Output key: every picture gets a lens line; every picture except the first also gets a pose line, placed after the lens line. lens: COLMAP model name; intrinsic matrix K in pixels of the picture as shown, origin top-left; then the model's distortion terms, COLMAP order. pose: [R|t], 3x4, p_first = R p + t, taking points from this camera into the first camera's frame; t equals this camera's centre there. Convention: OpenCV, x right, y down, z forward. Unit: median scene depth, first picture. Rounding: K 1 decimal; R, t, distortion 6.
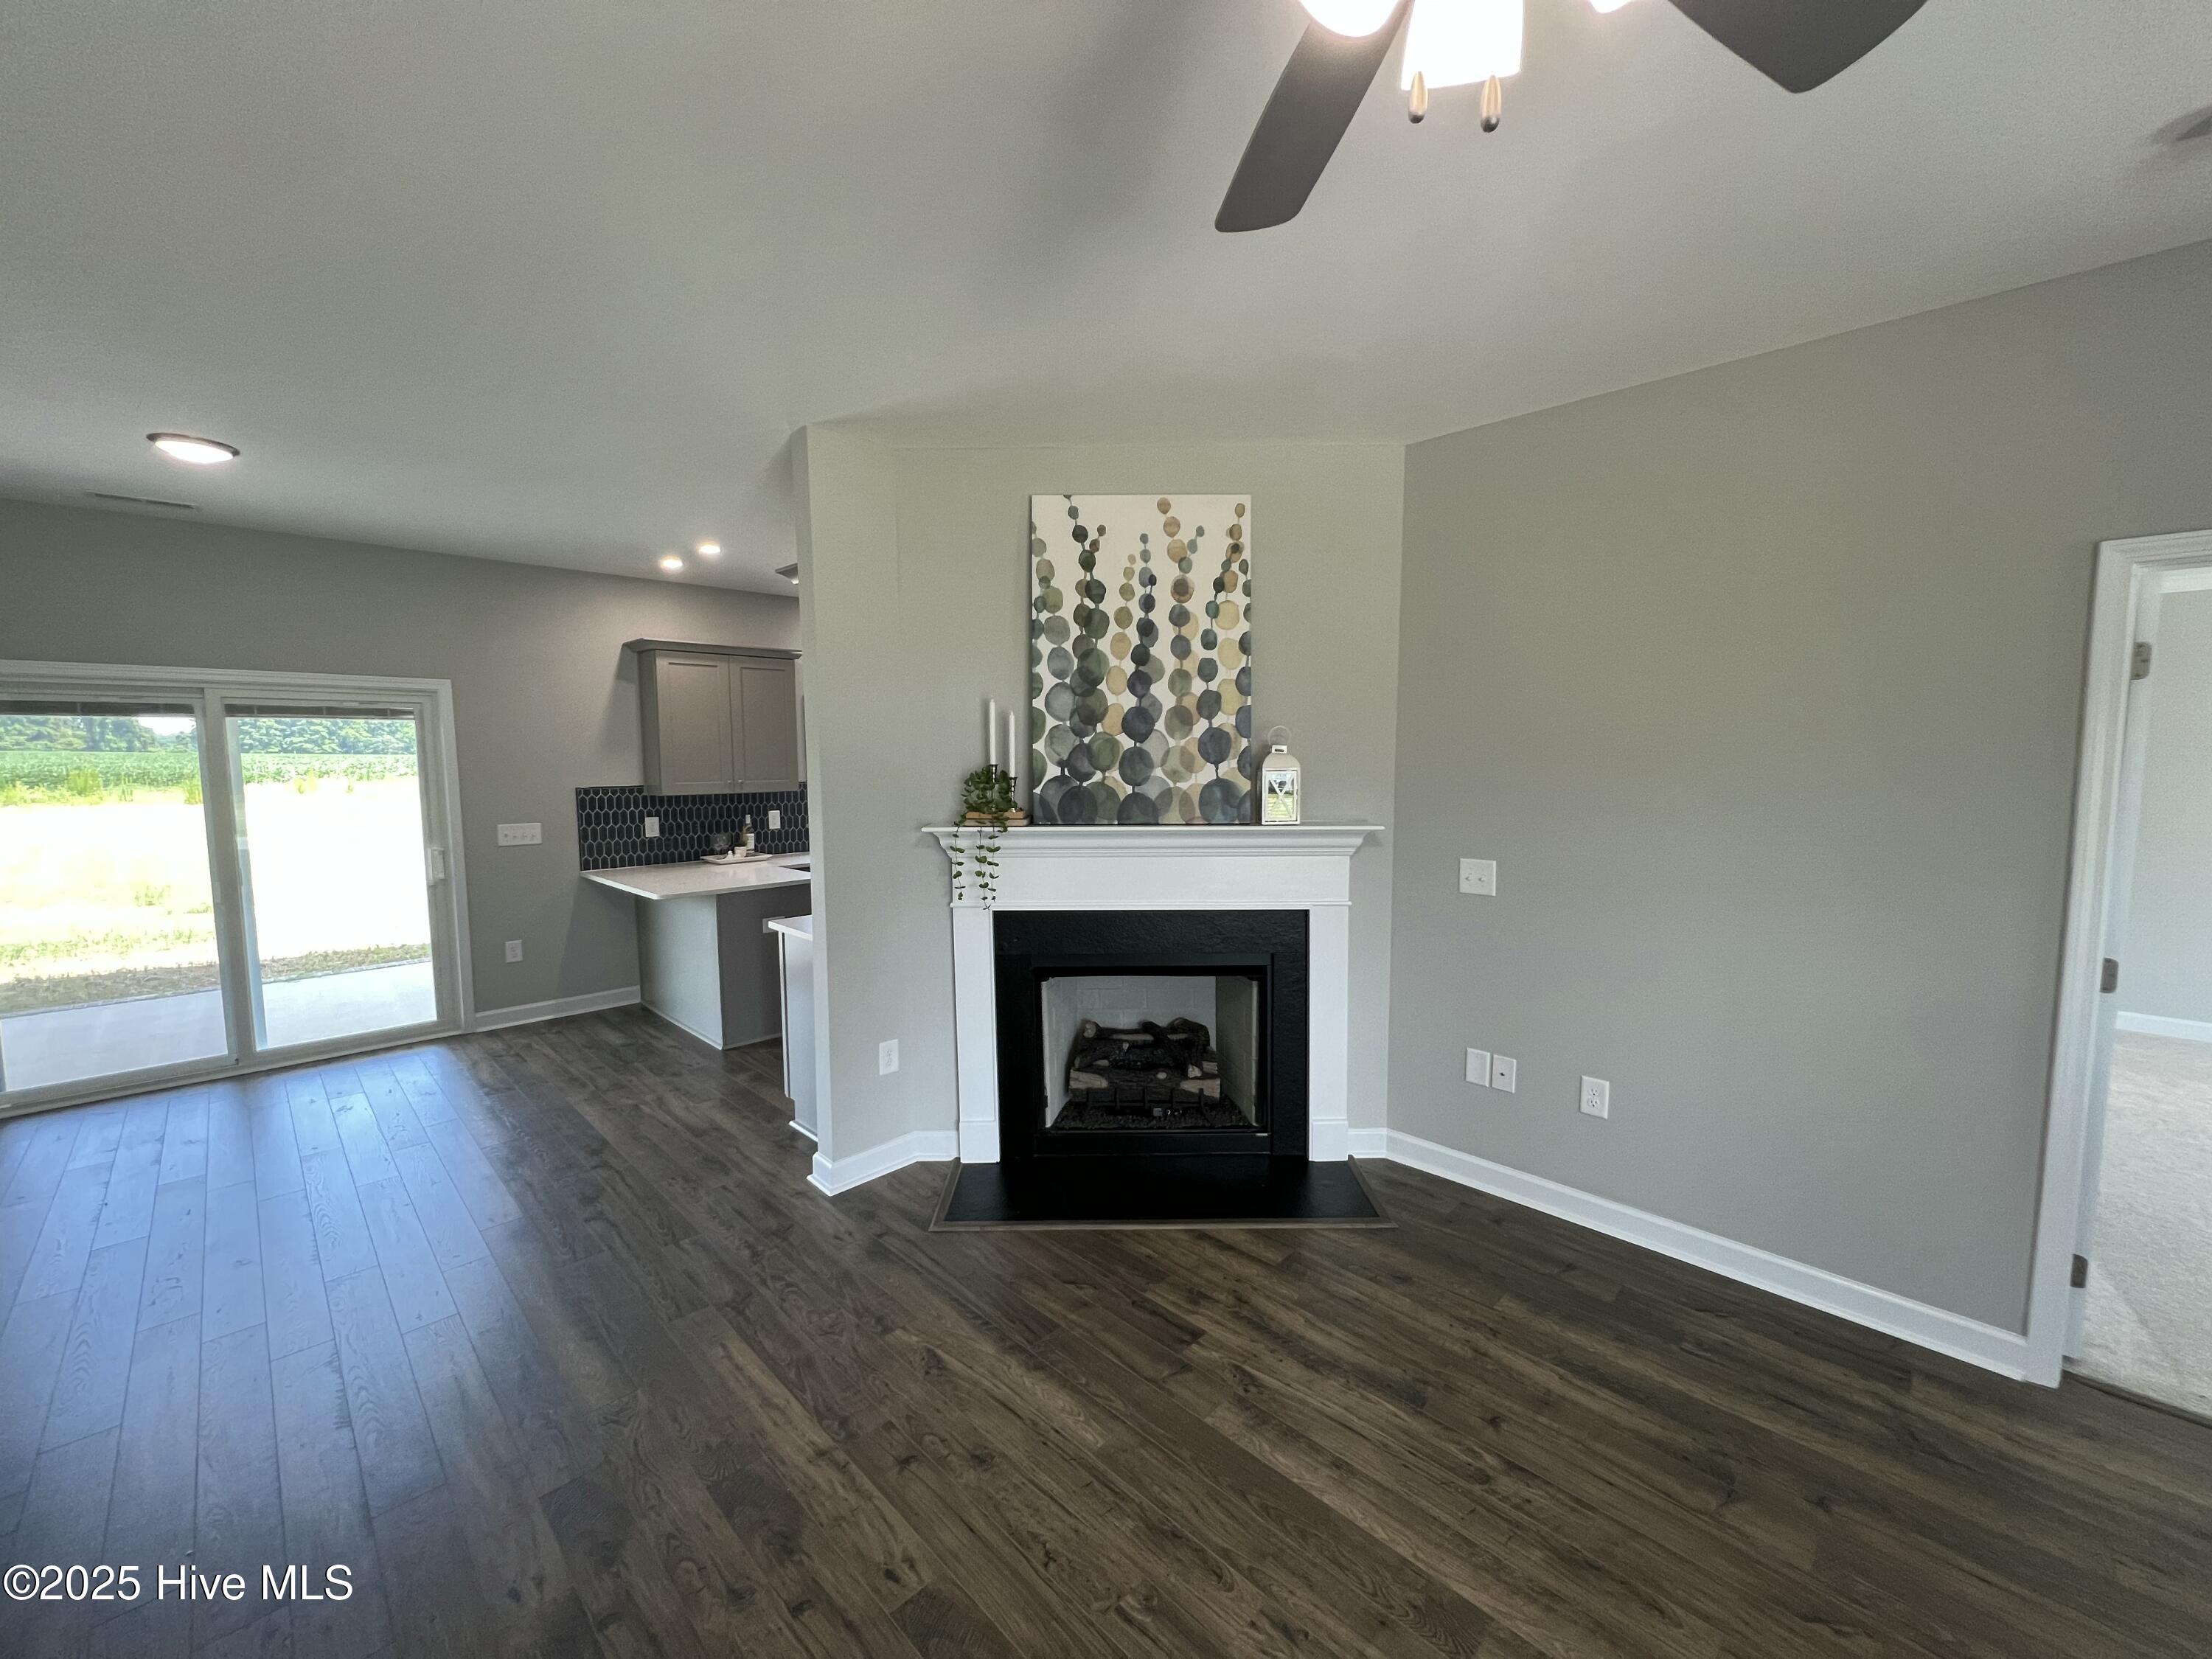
lens RADIAL K [[882.0, 0, 1104.8], [0, 882.0, 834.3], [0, 0, 1]] dist [-0.001227, 0.000108]
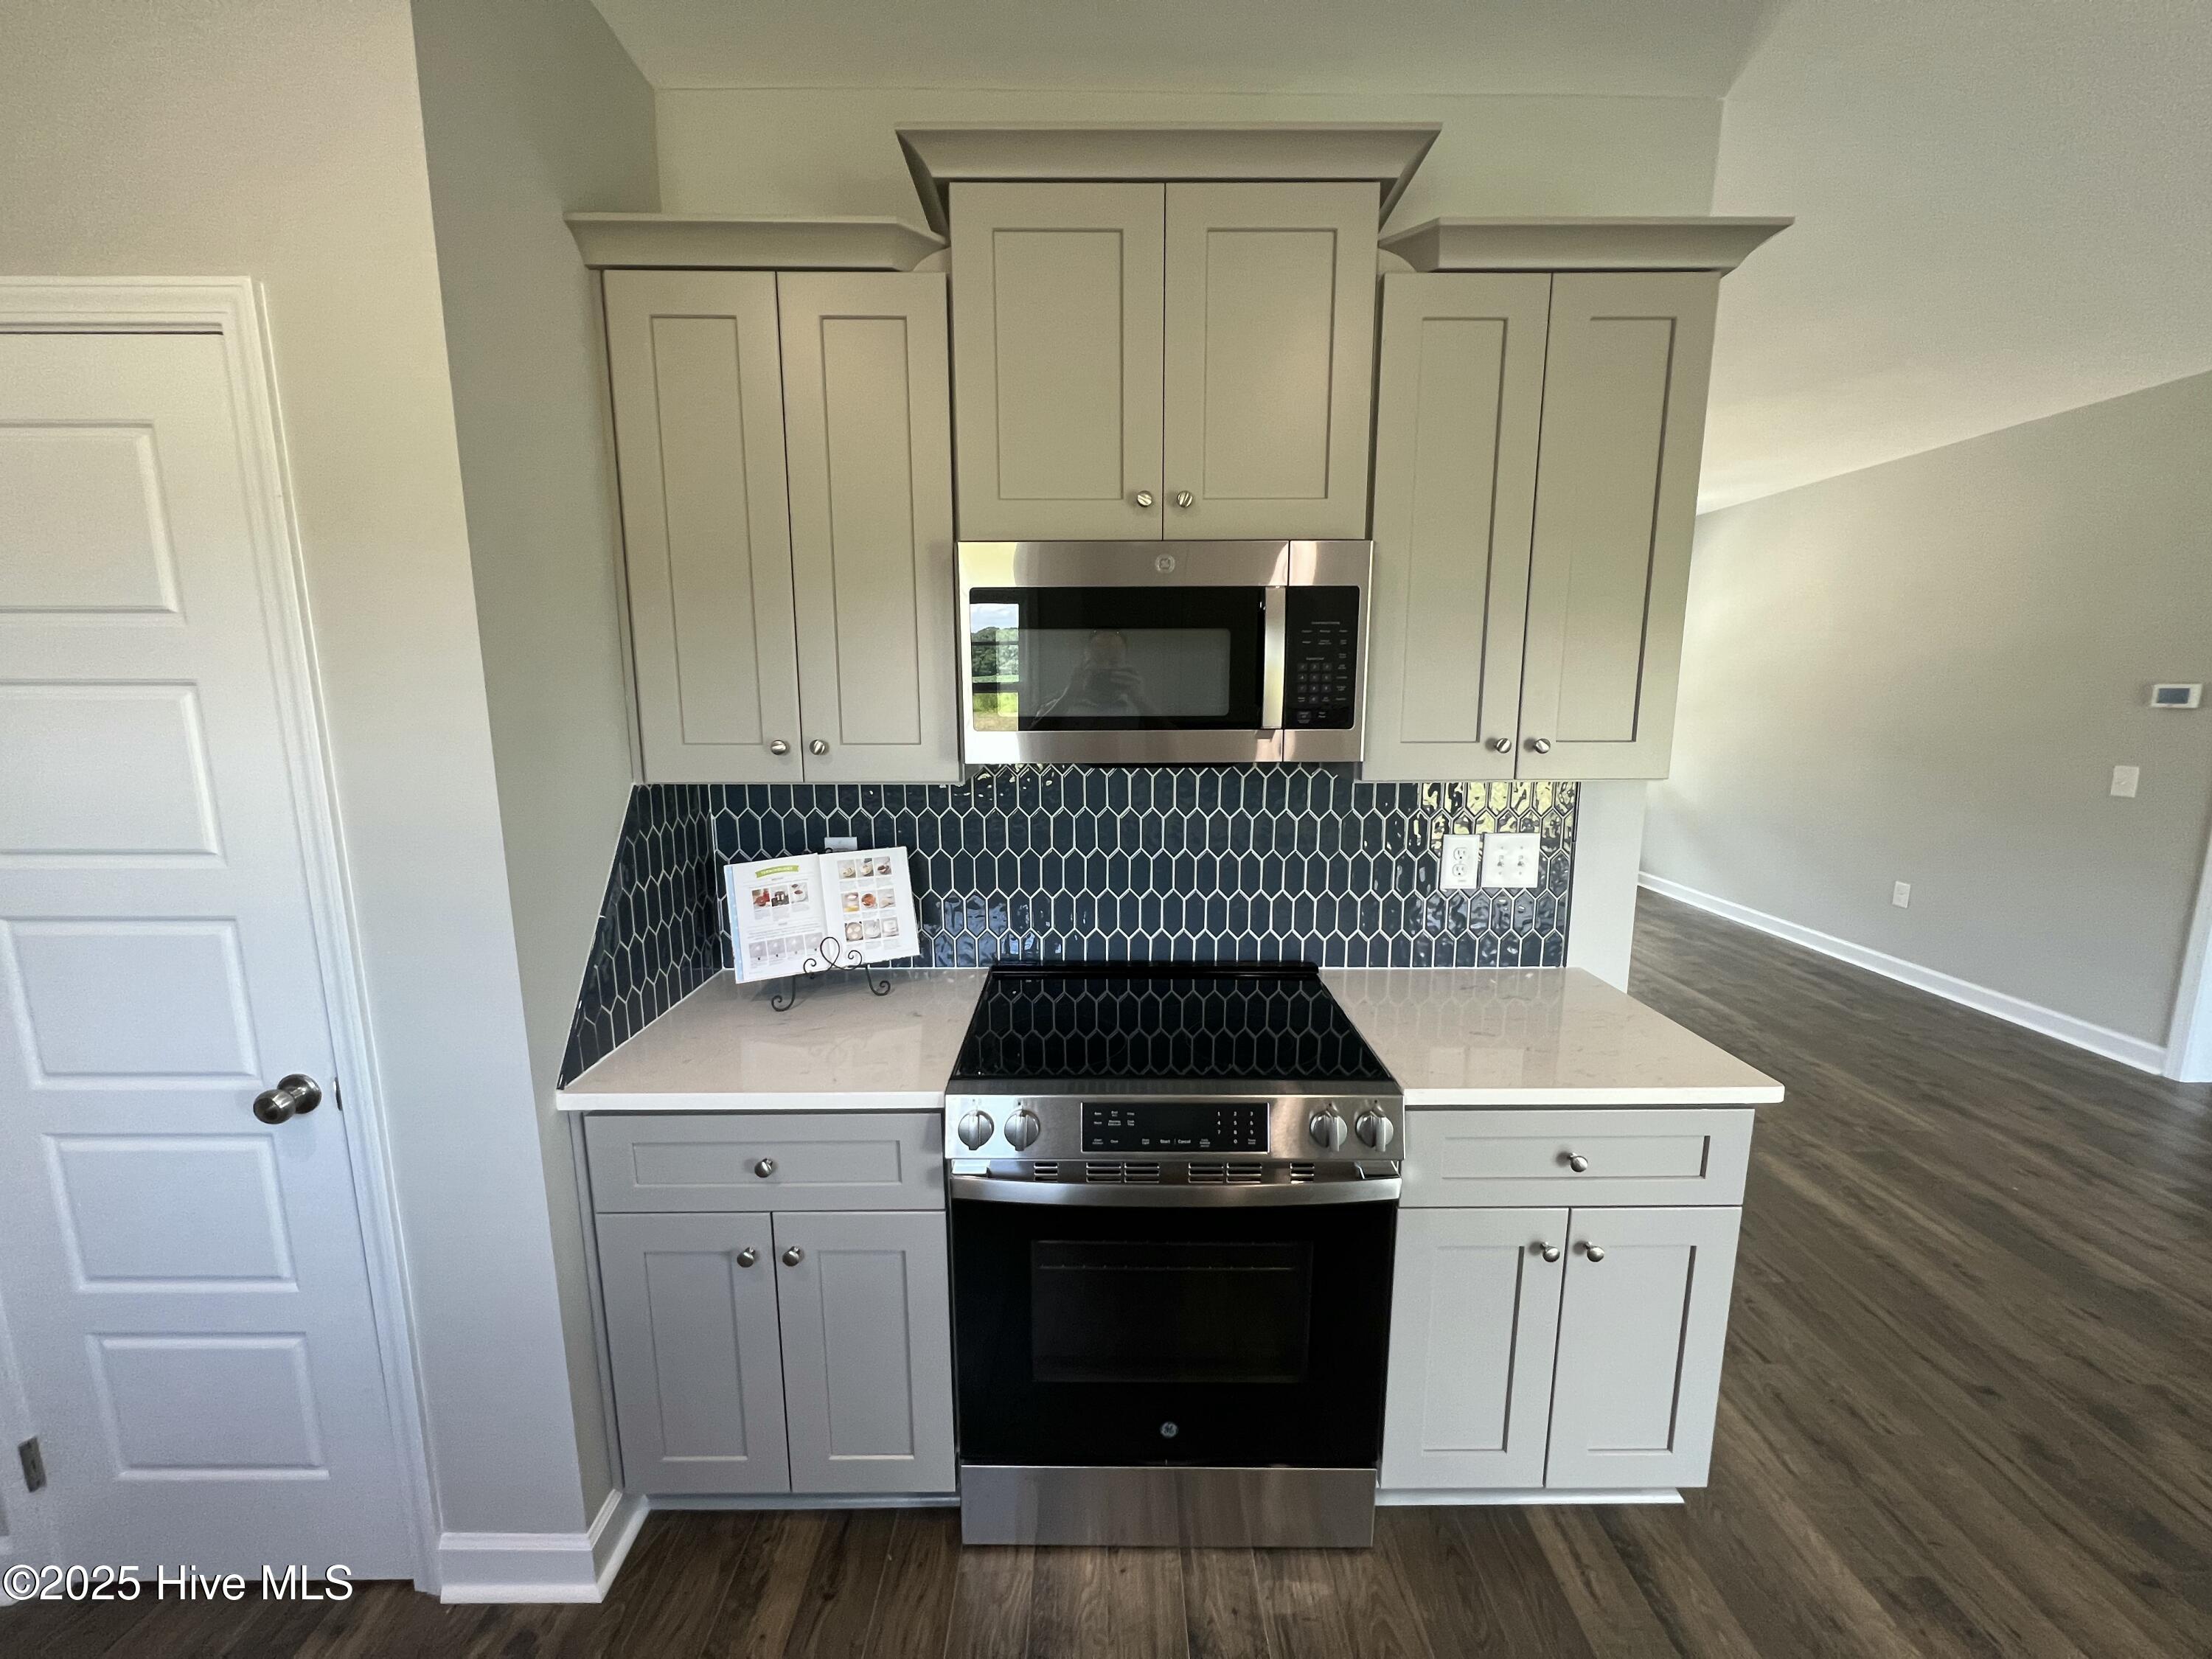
lens RADIAL K [[882.0, 0, 1102.1], [0, 882.0, 833.0], [0, 0, 1]] dist [-0.001227, 0.000108]
pose [[-0.709008, -0.113997, 0.695926, -0.470506], [0.067744, 0.971274, 0.228118, -0.130914], [-0.701939, 0.208882, -0.680918, 1.607599]]
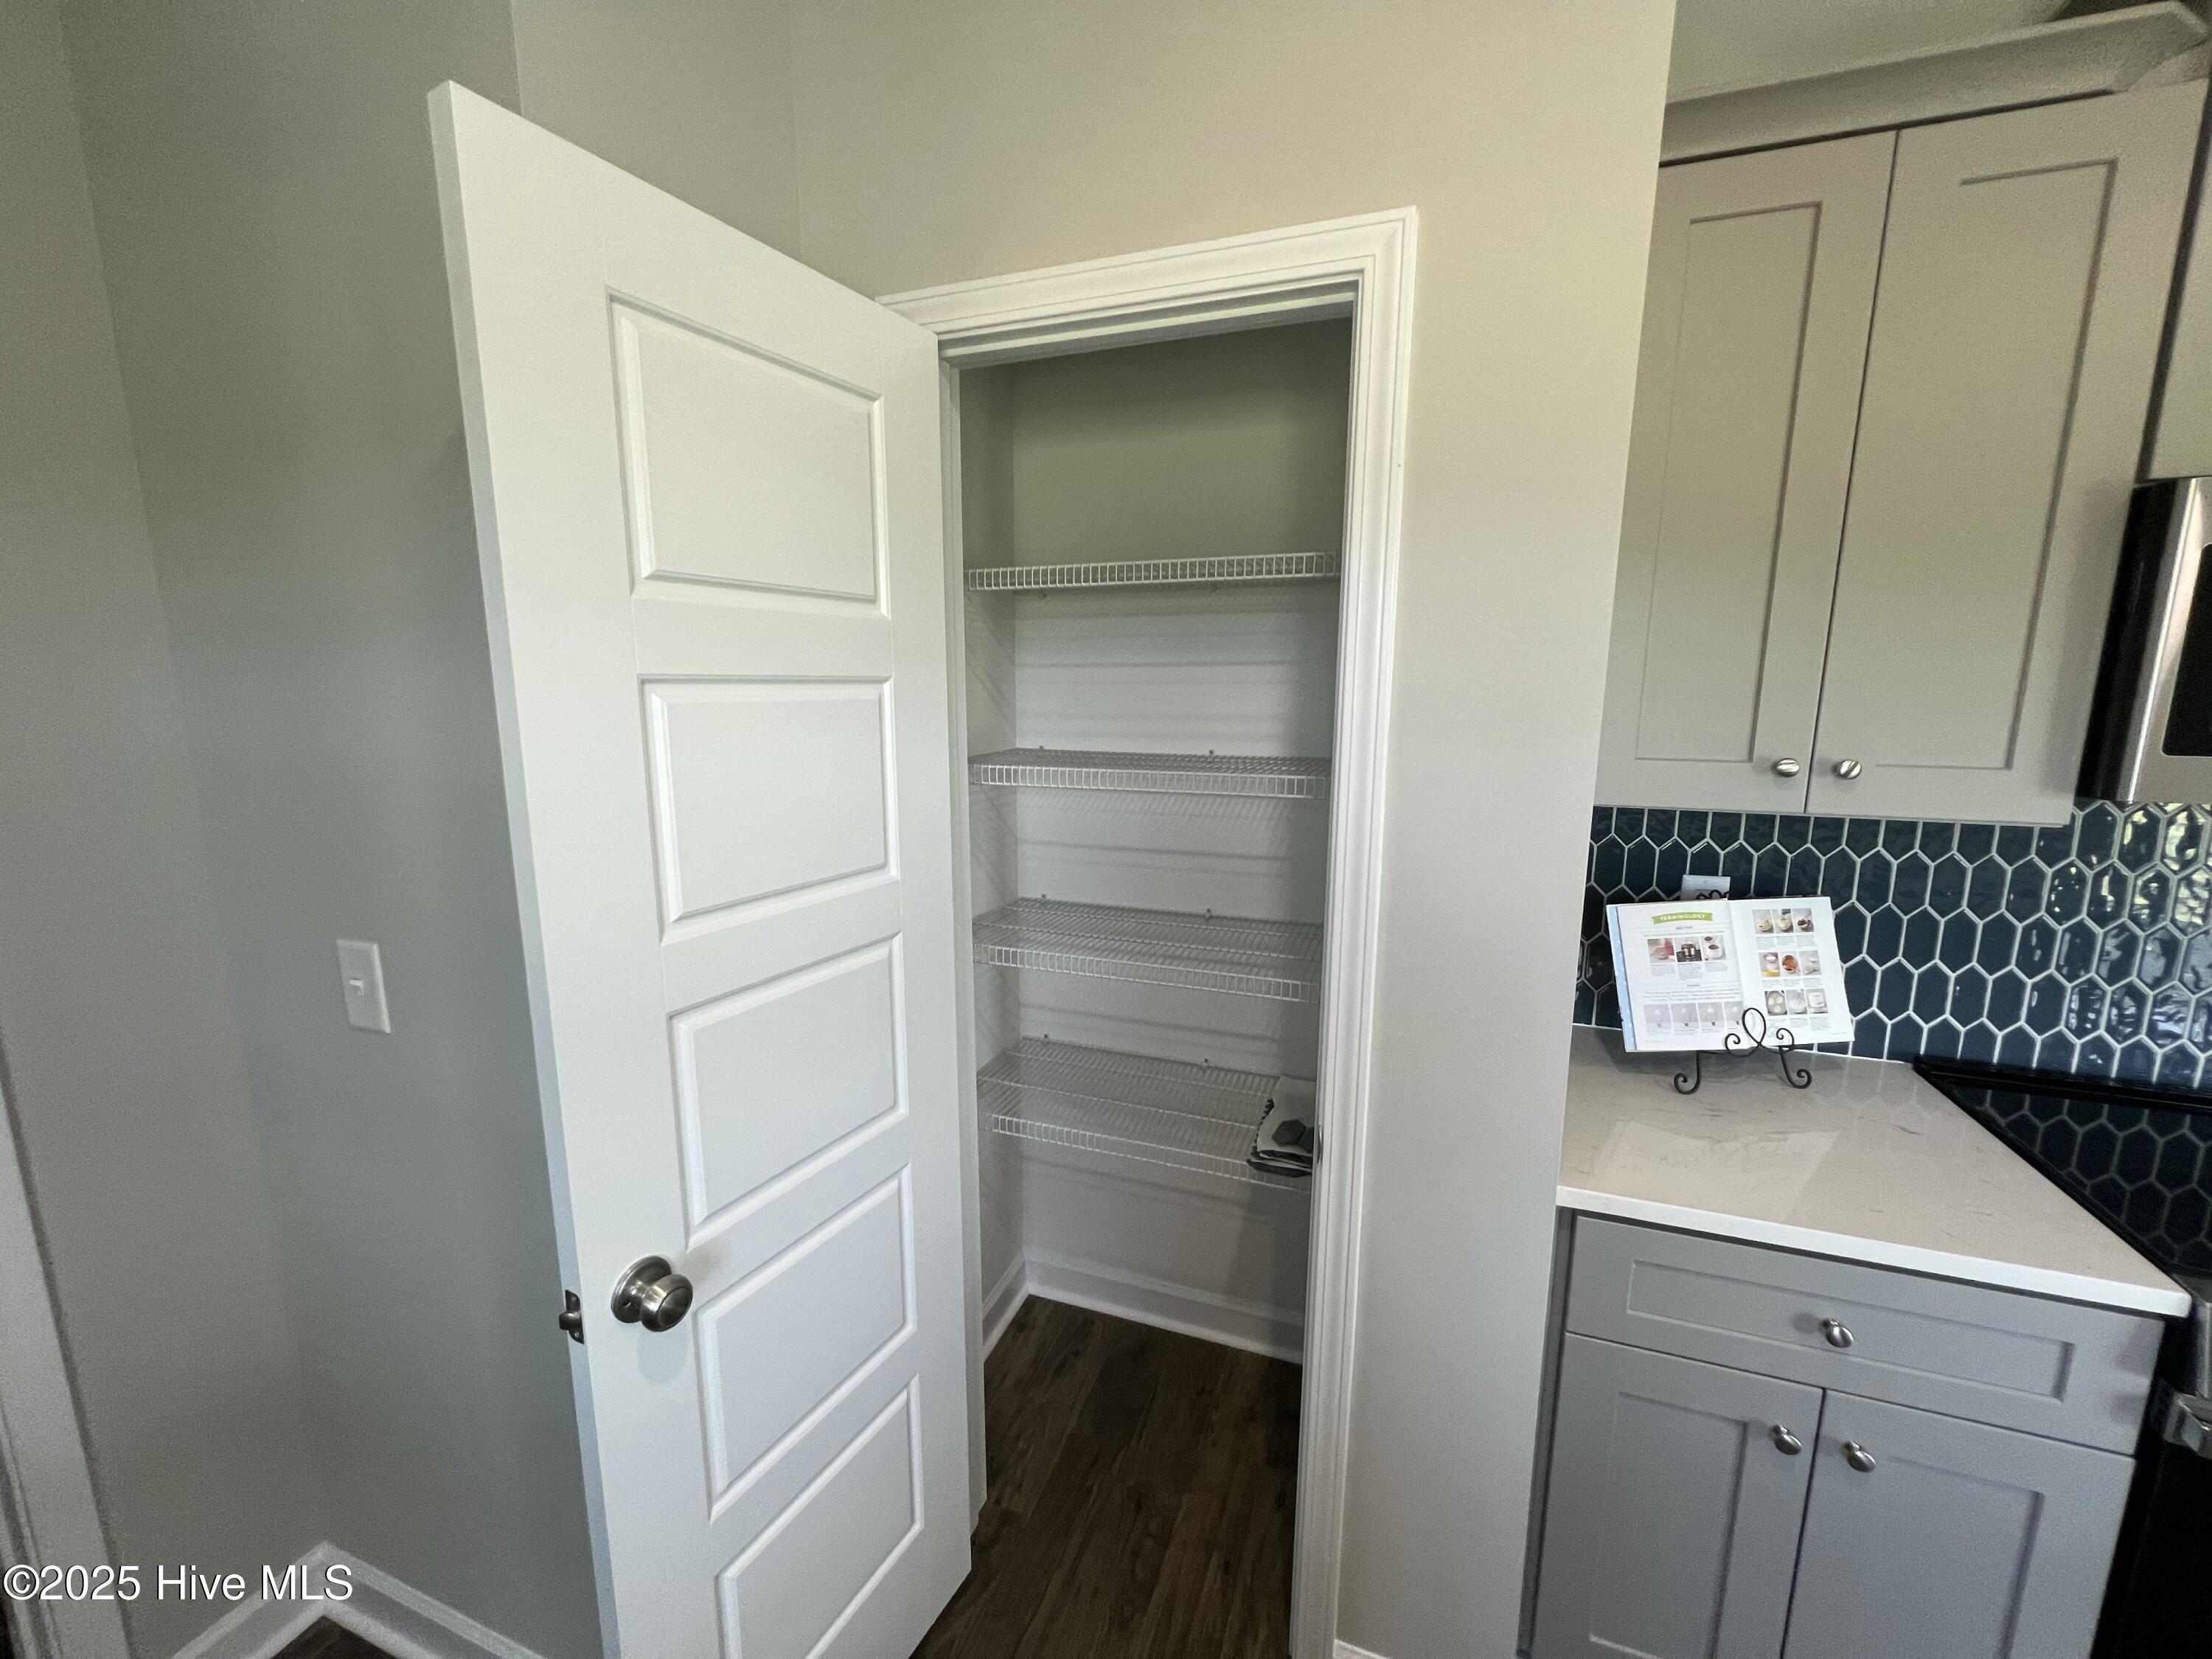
lens RADIAL K [[882.0, 0, 1108.1], [0, 882.0, 837.7], [0, 0, 1]] dist [-0.001227, 0.000108]
pose [[-0.403373, -0.147535, 0.903063, -0.230334], [0.083214, 0.976912, 0.196769, -0.145514], [-0.911244, 0.154519, -0.381783, 1.799392]]
